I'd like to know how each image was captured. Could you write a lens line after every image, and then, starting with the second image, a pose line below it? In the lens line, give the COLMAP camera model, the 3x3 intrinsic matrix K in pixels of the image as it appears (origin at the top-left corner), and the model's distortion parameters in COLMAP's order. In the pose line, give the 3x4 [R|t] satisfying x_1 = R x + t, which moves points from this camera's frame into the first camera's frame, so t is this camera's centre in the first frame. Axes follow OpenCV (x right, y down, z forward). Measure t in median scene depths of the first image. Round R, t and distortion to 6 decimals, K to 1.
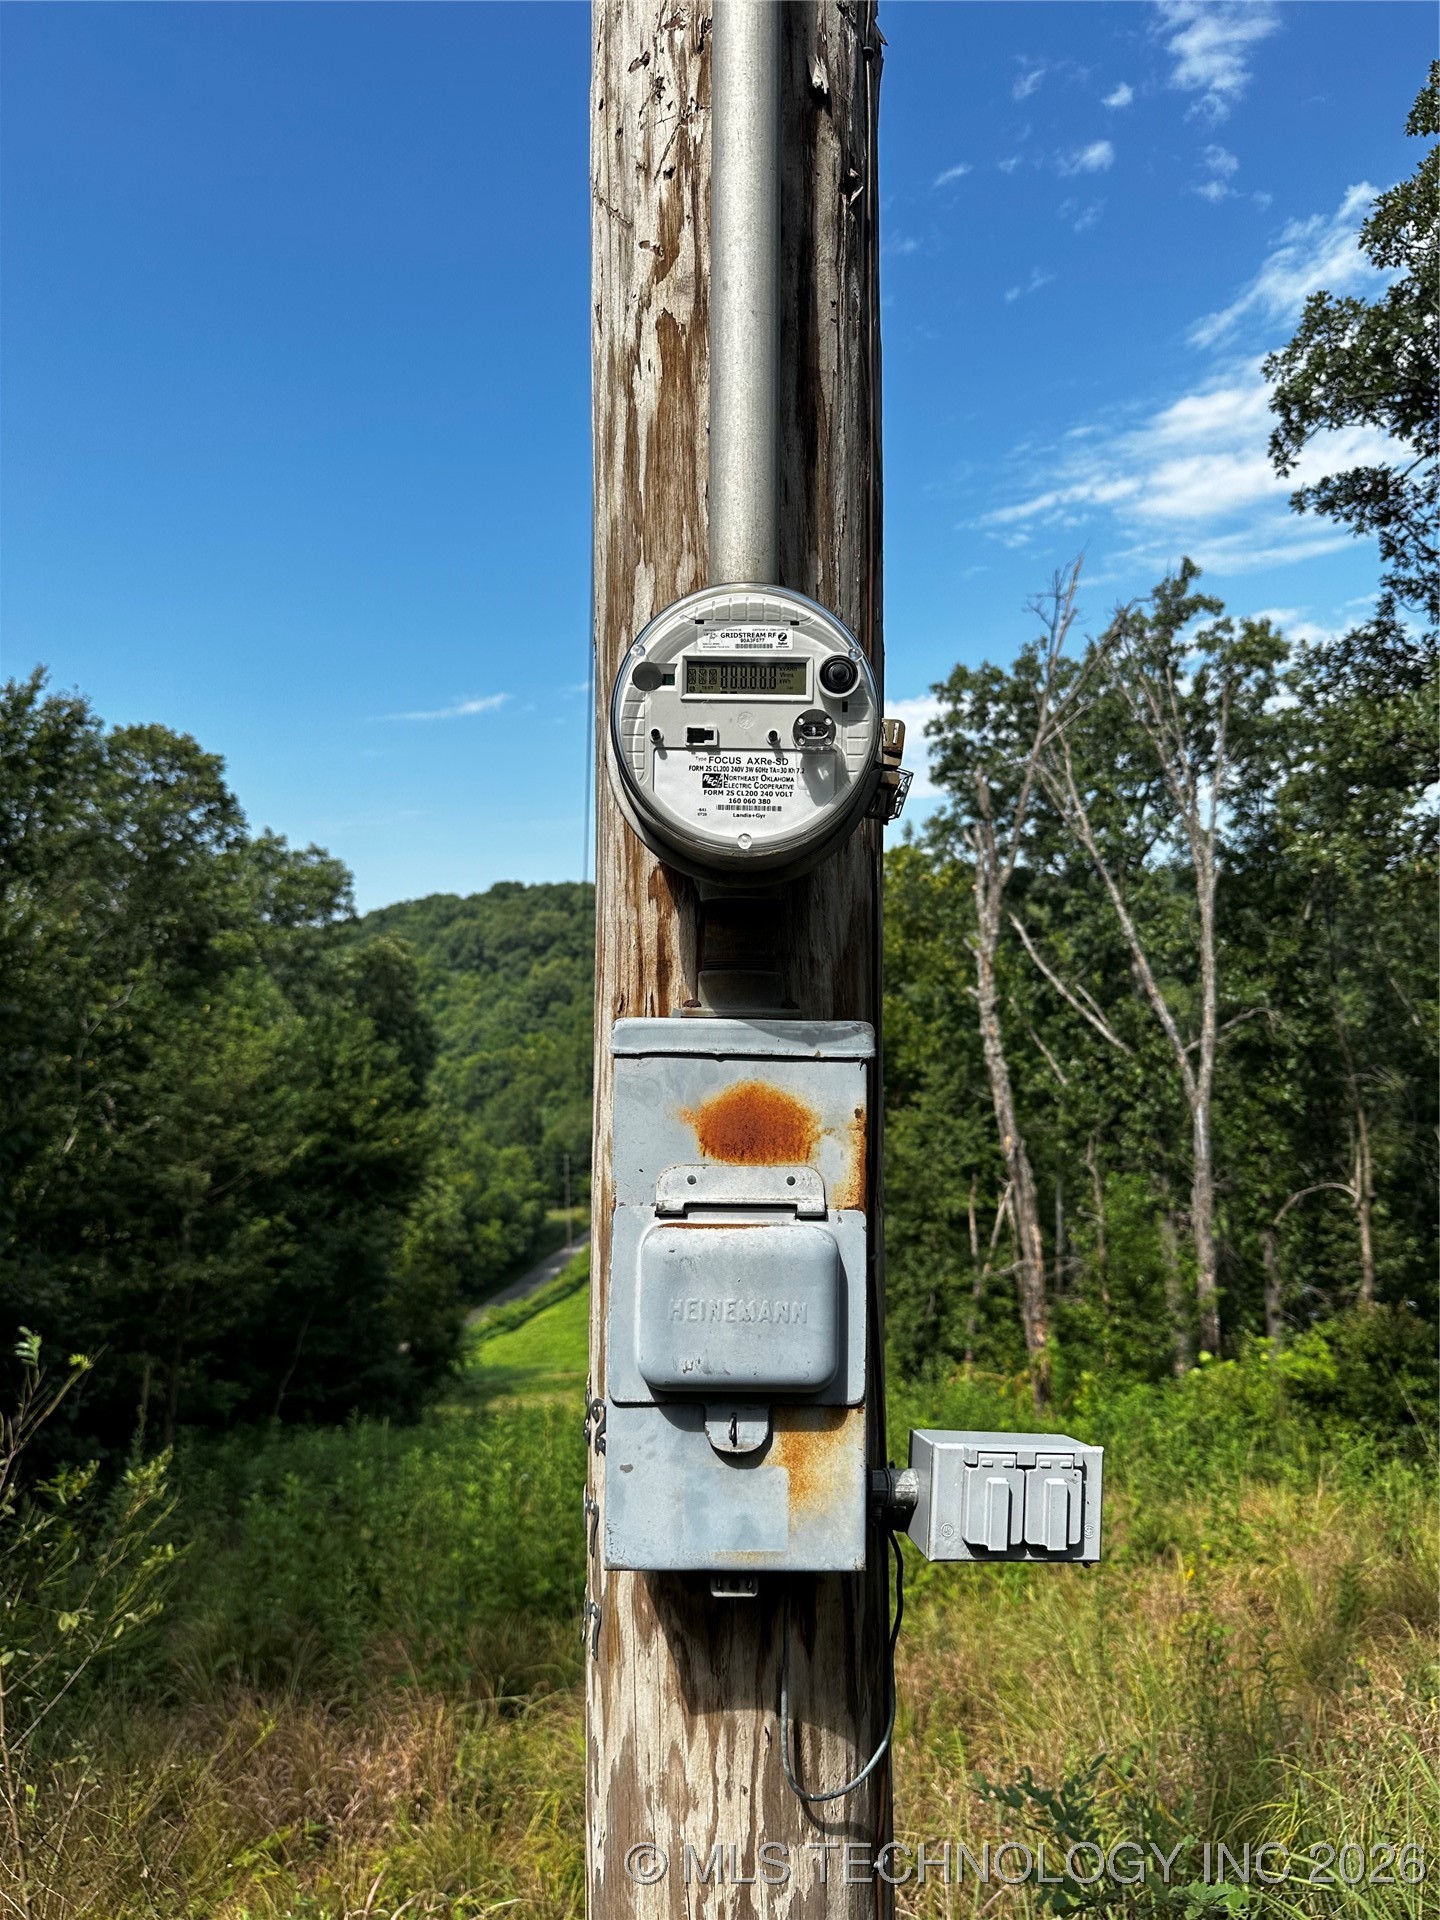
lens RADIAL K [[1362.8, 0, 714.2], [0, 1362.8, 957.7], [0, 0, 1]] dist [0.034712, -0.044702]
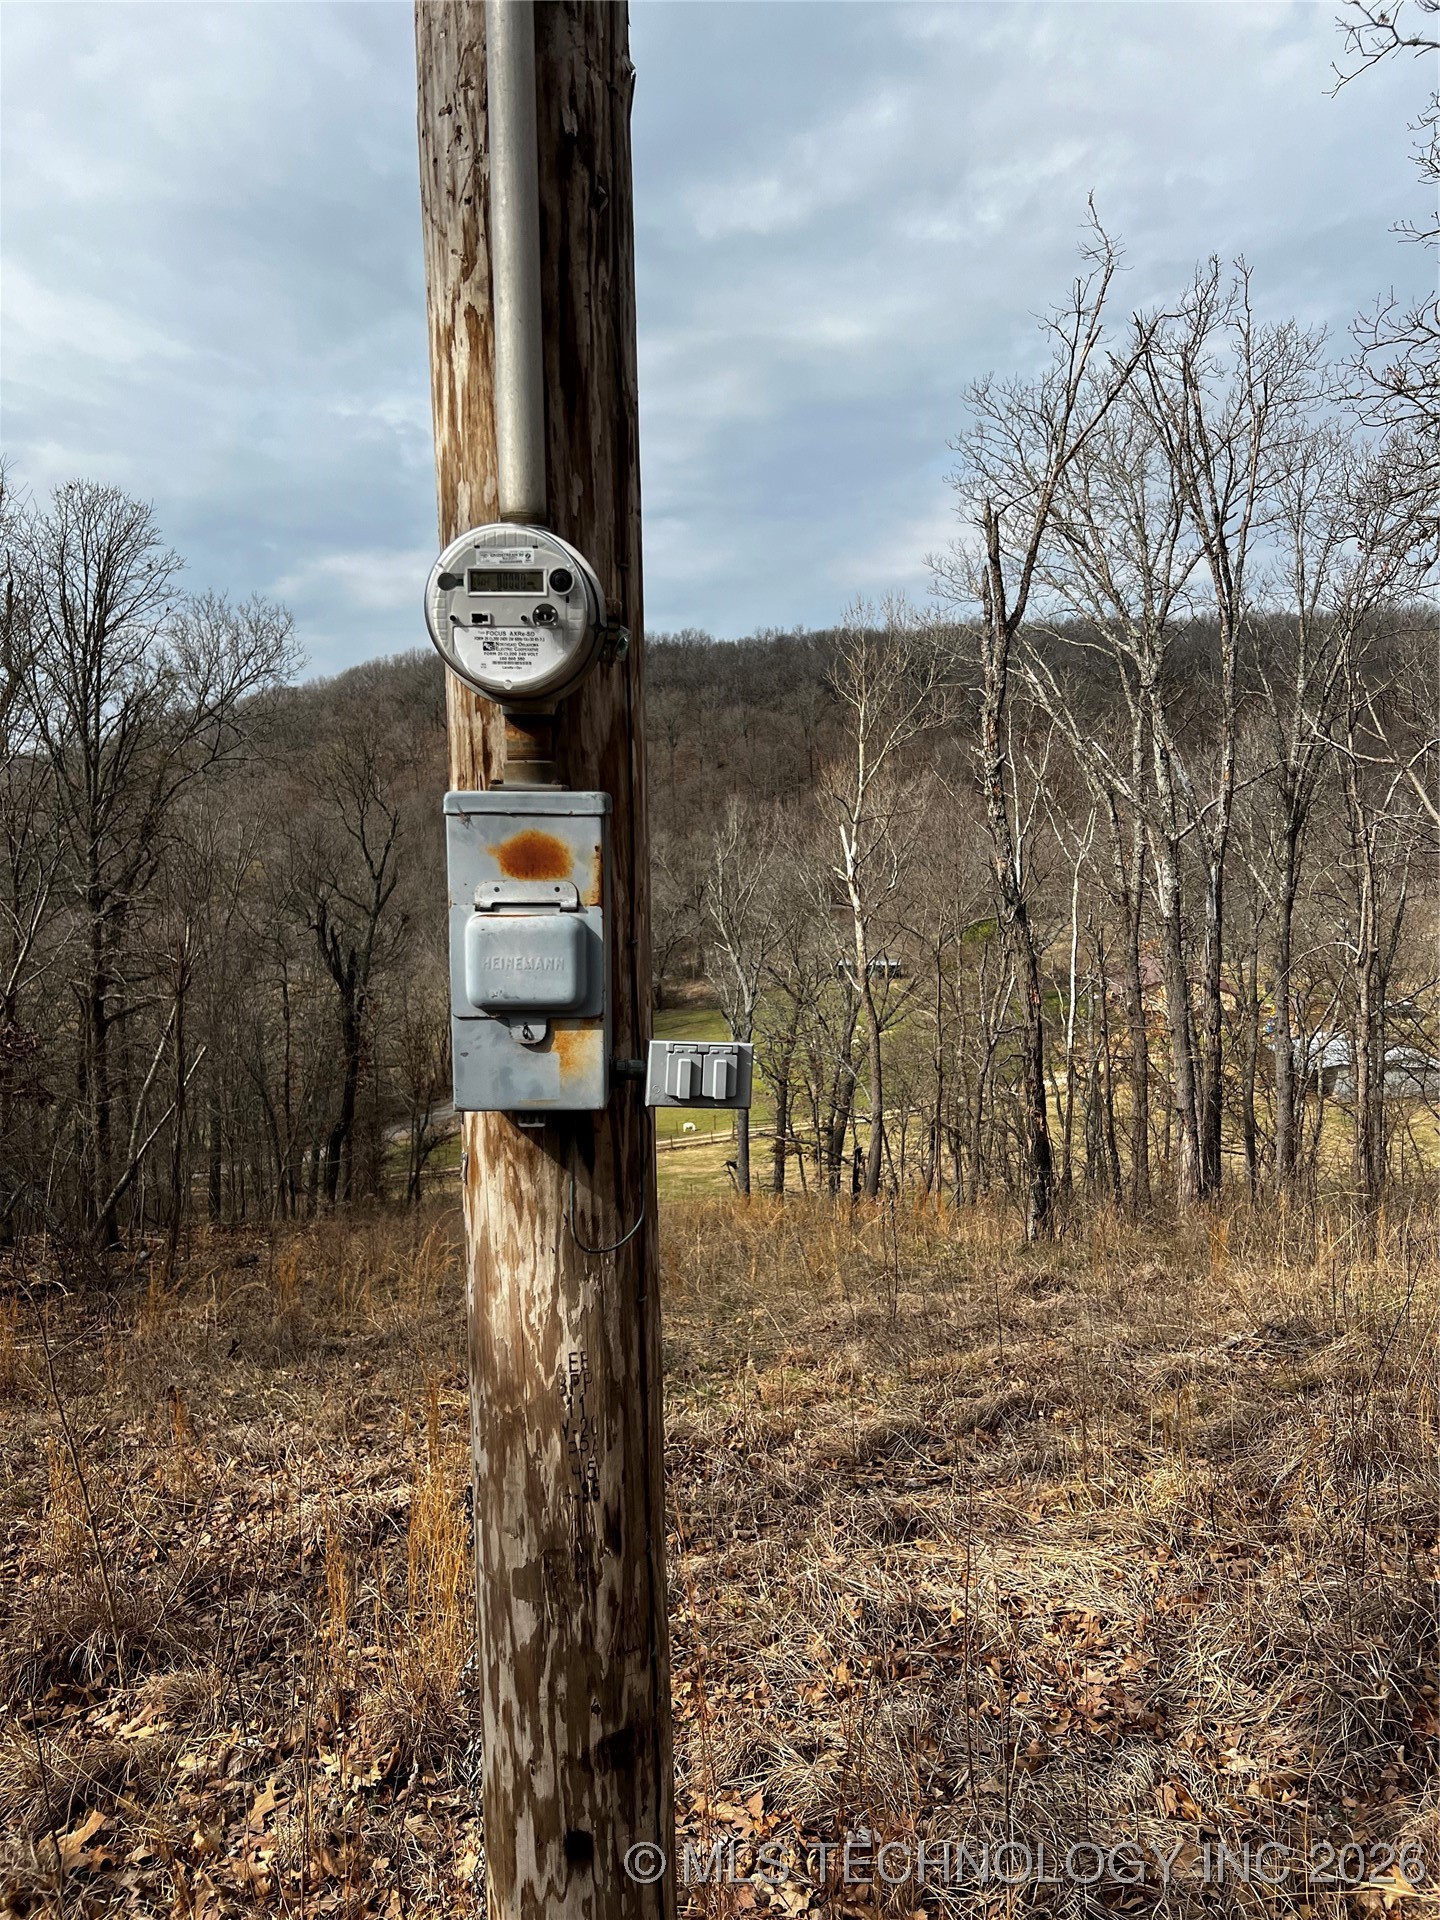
lens RADIAL K [[1456.7, 0, 729.0], [0, 1456.7, 972.0], [0, 0, 1]] dist [0.062194, -0.071630]
pose [[0.999866, -0.012000, -0.011159, 0.263761], [0.013753, 0.984774, 0.173297, -0.037958], [0.008910, -0.173427, 0.984806, -0.707690]]
